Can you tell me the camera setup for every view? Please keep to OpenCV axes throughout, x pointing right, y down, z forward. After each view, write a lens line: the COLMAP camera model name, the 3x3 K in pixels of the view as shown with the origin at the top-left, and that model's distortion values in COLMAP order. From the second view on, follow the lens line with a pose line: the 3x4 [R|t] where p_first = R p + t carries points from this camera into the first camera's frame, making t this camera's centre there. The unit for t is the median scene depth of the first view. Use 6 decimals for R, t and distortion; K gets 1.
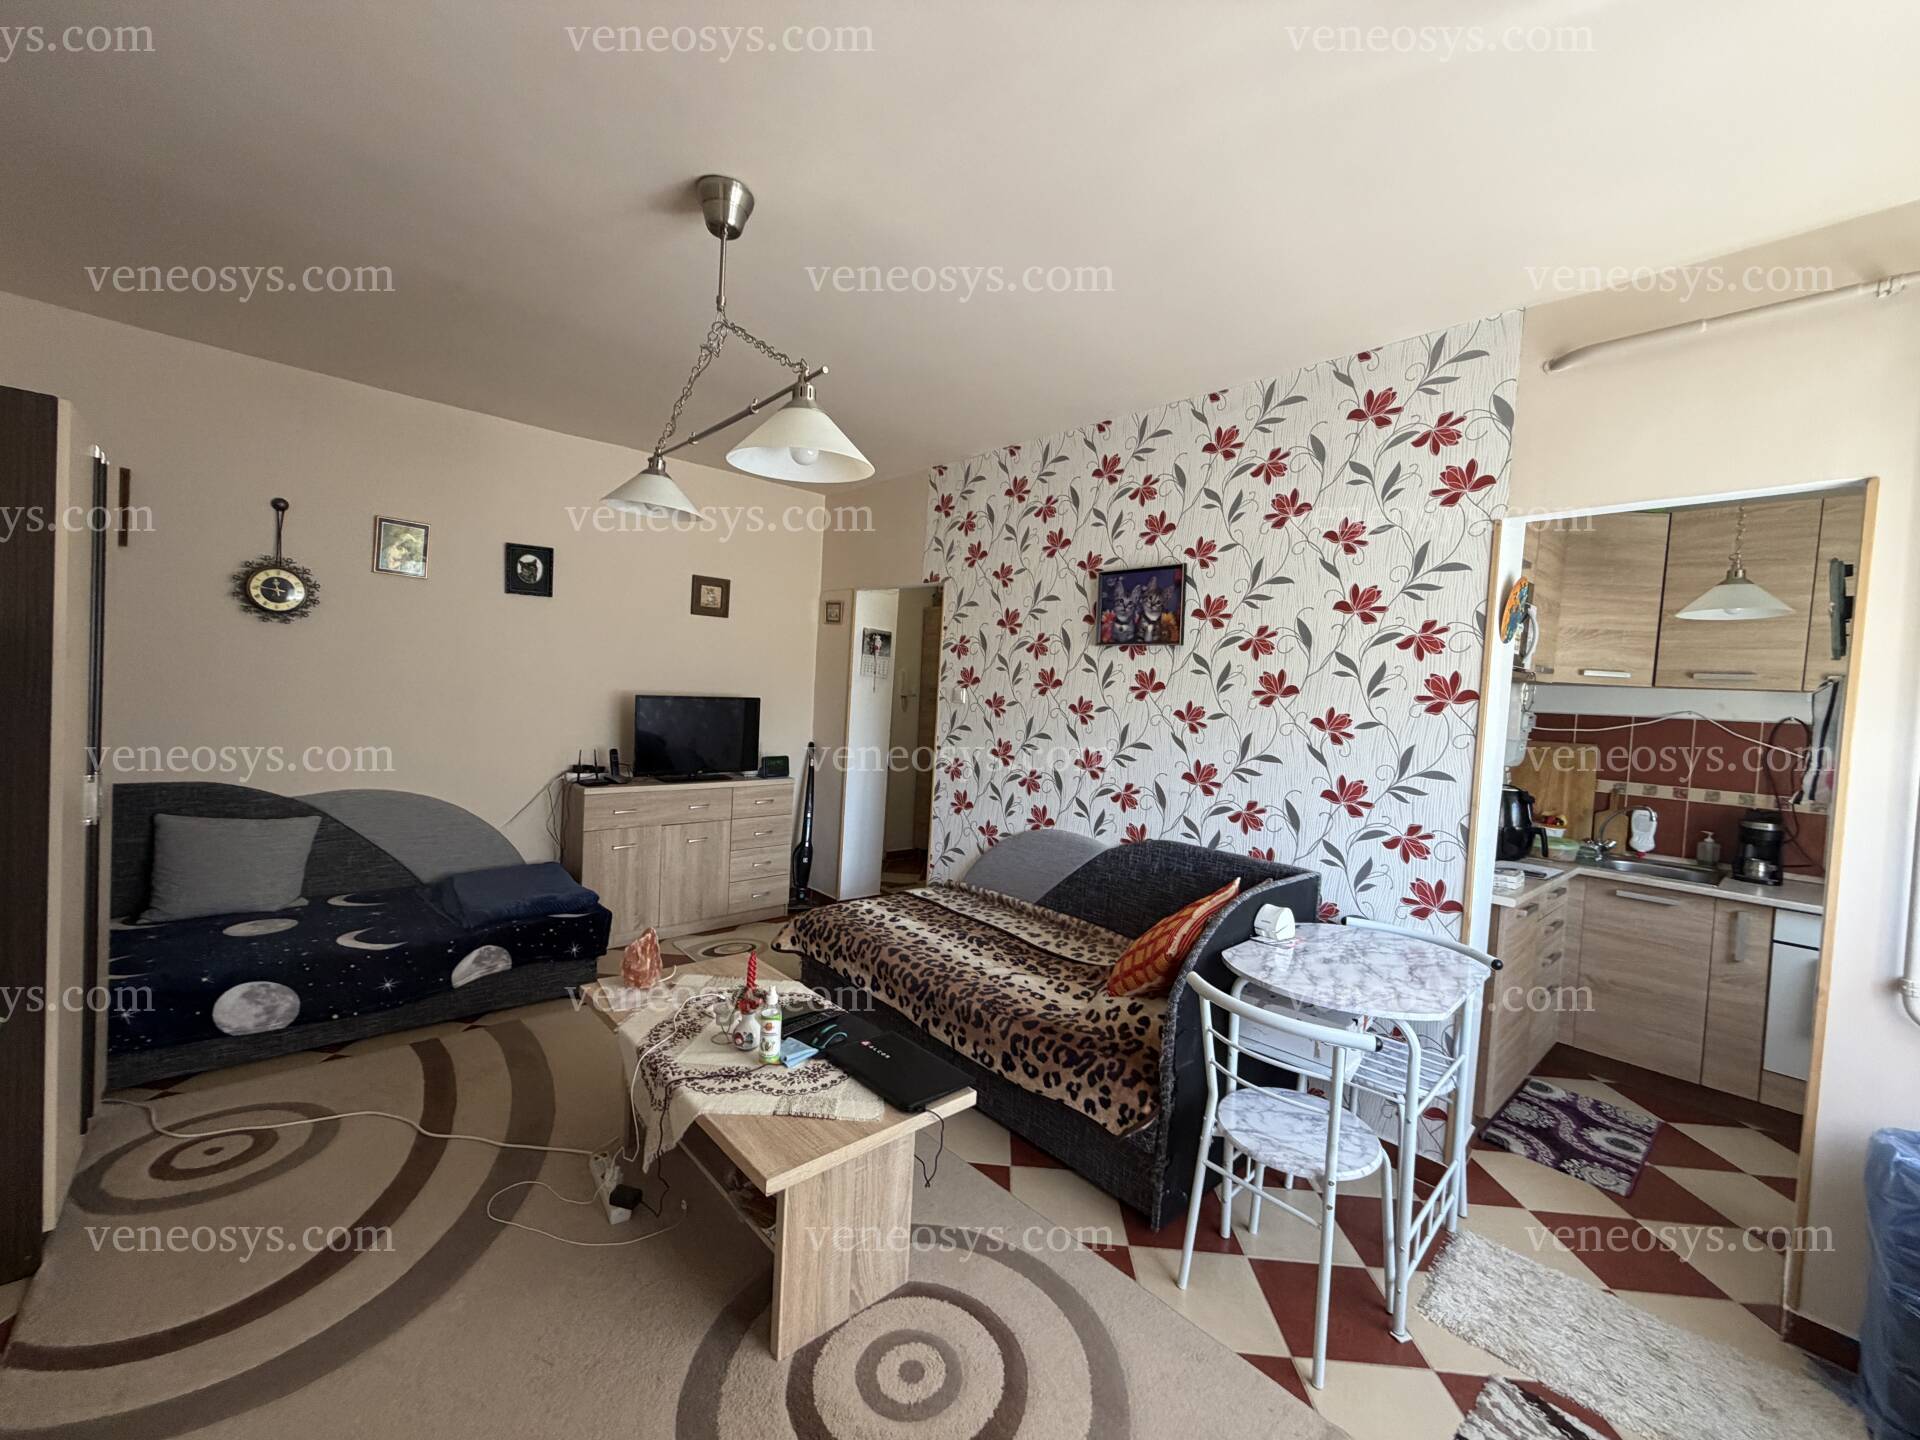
lens RADIAL K [[766.8, 0, 948.0], [0, 766.8, 719.3], [0, 0, 1]] dist [-0.000097, 0.001370]
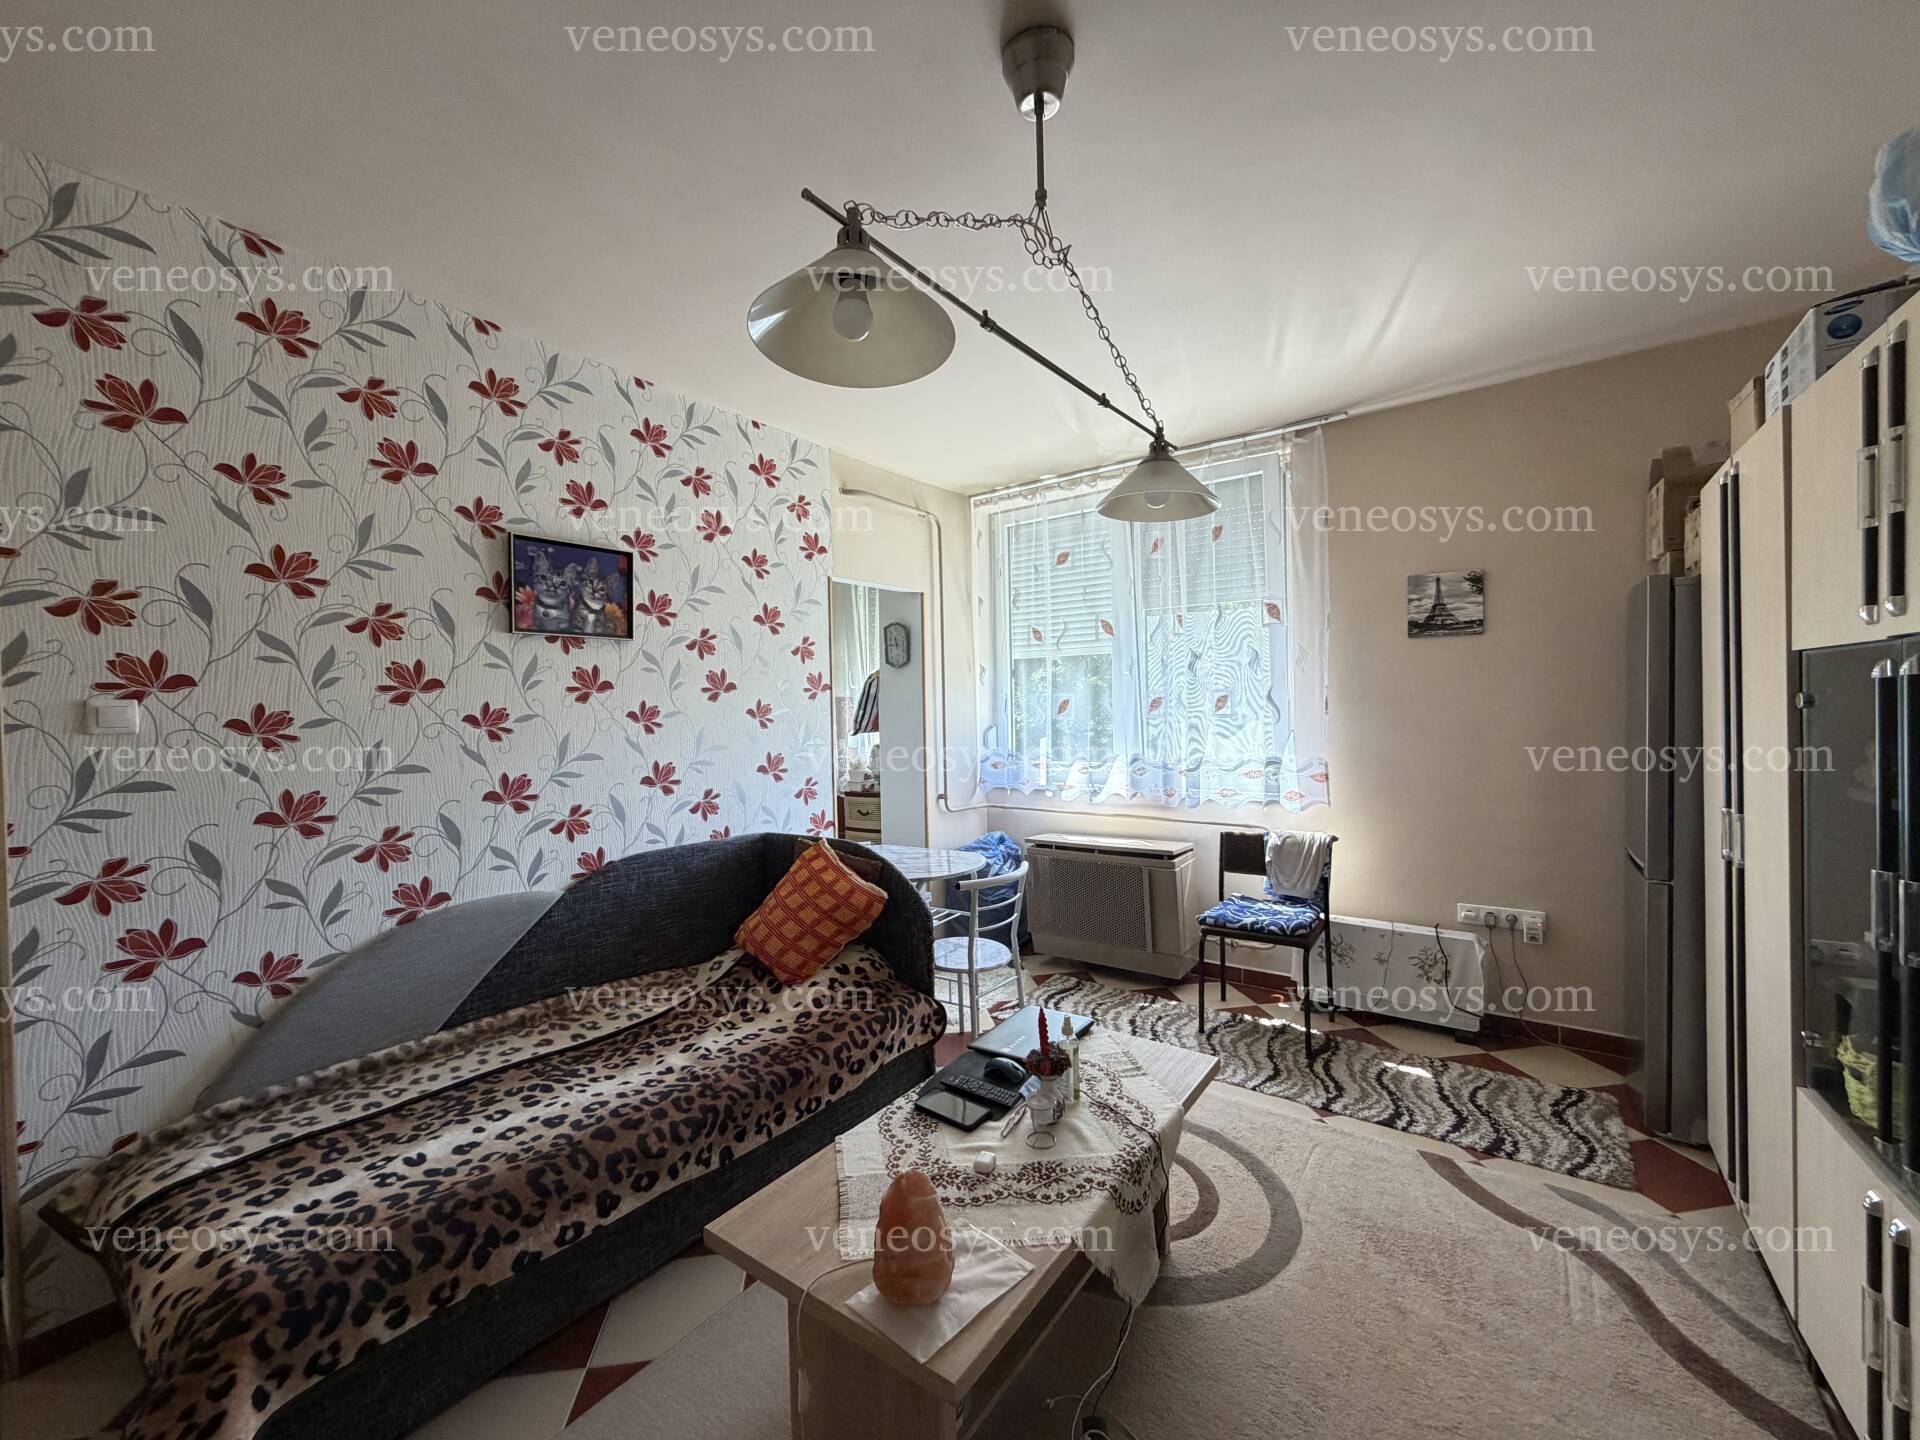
lens RADIAL K [[766.8, 0, 960.4], [0, 766.8, 714.0], [0, 0, 1]] dist [-0.000097, 0.001370]
pose [[-0.210823, -0.064092, 0.975421, -0.655396], [0.037552, 0.996581, 0.073599, -0.059349], [-0.976803, 0.052145, -0.207696, 0.778520]]
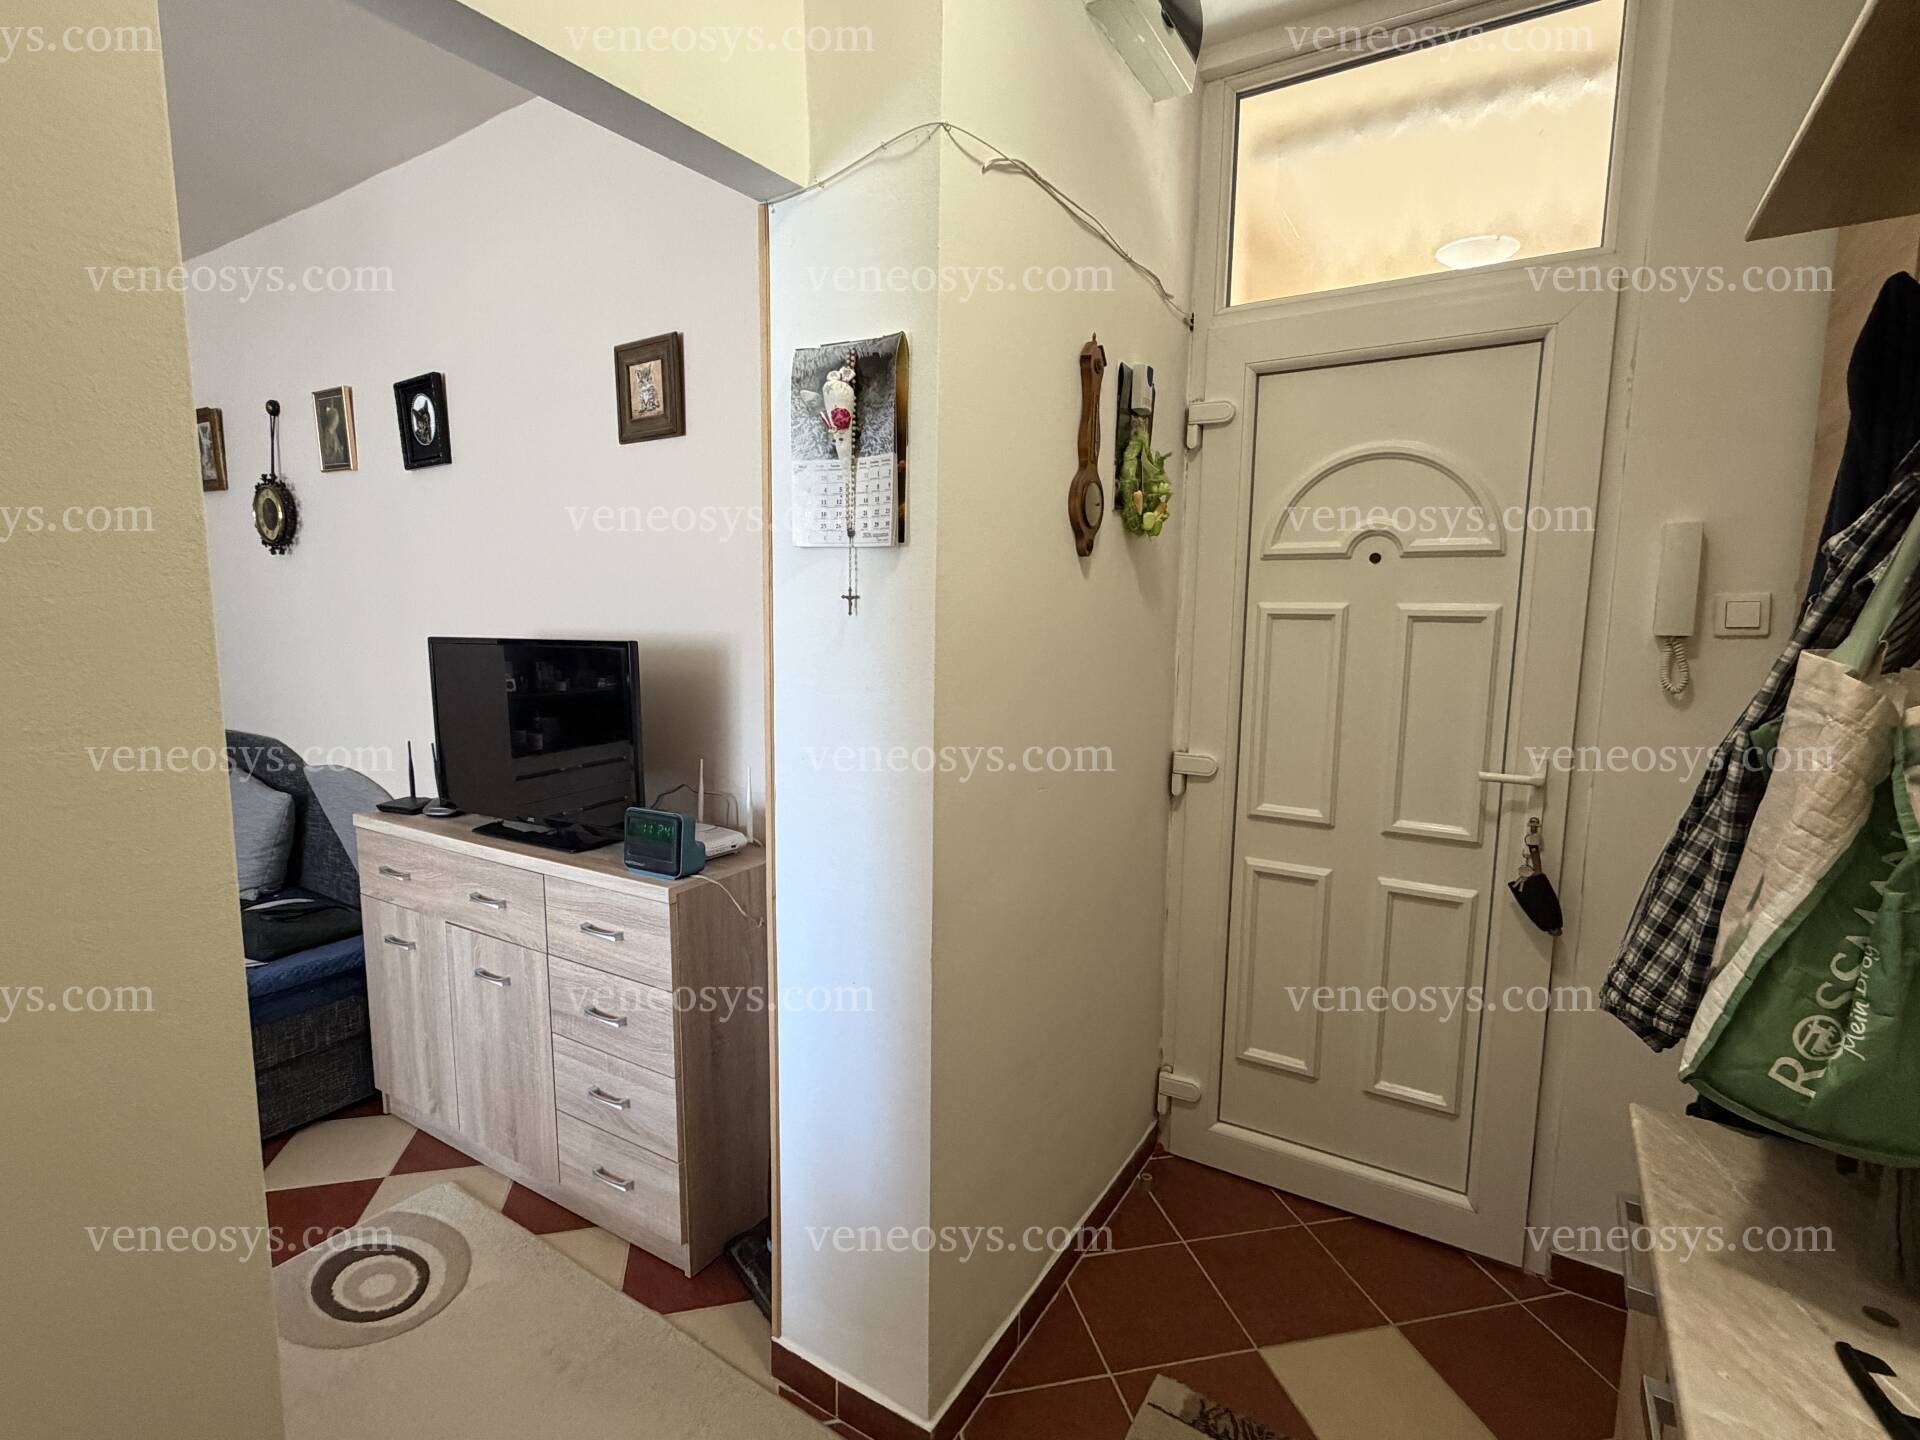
lens RADIAL K [[908.9, 0, 955.1], [0, 908.9, 720.4], [0, 0, 1]] dist [0.000320, 0.000127]
pose [[0.279525, 0.068494, -0.957692, 0.291050], [-0.029698, 0.997592, 0.062680, -0.031426], [0.959679, 0.010921, 0.280886, 1.470771]]
